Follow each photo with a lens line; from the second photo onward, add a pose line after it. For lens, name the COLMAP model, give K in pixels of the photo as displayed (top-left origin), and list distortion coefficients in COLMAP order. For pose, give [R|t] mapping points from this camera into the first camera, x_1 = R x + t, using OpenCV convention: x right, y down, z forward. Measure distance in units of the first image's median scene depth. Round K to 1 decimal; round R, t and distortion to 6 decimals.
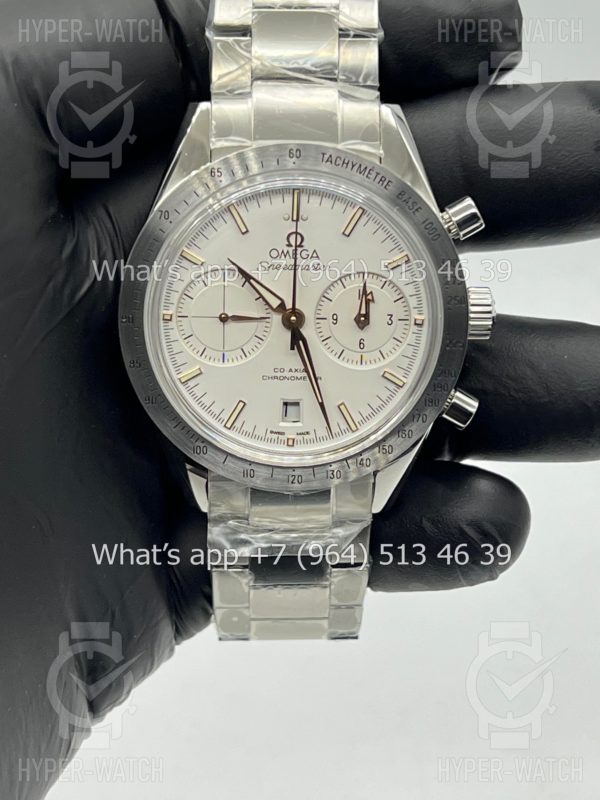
lens RADIAL K [[1873.8, 0, 300.0], [0, 1873.8, 400.0], [0, 0, 1]] dist [0.299245, 0.399296]
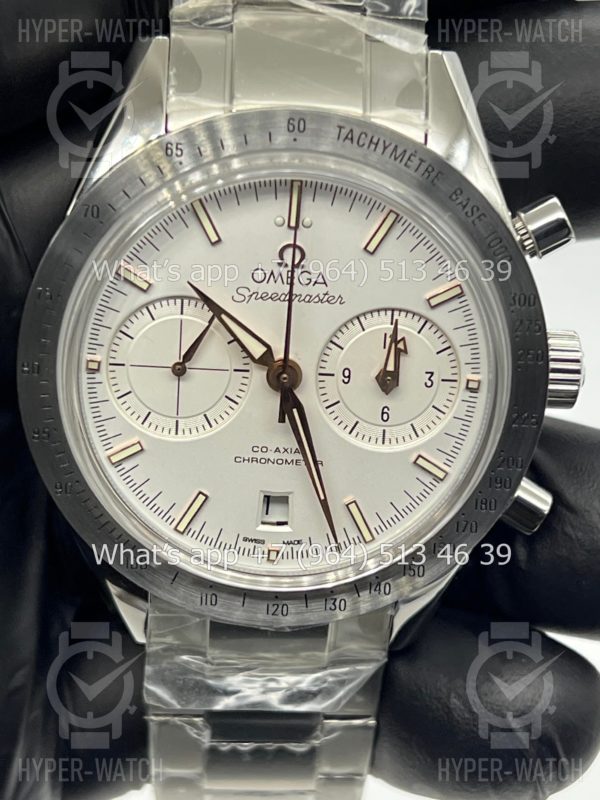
lens RADIAL K [[1811.9, 0, 300.0], [0, 1811.9, 400.0], [0, 0, 1]] dist [0.362337, -0.108615]
pose [[0.999113, 0.035413, 0.022776, -0.012287], [-0.036671, 0.997677, 0.057409, -0.071116], [-0.020690, -0.058193, 0.998091, 0.359608]]
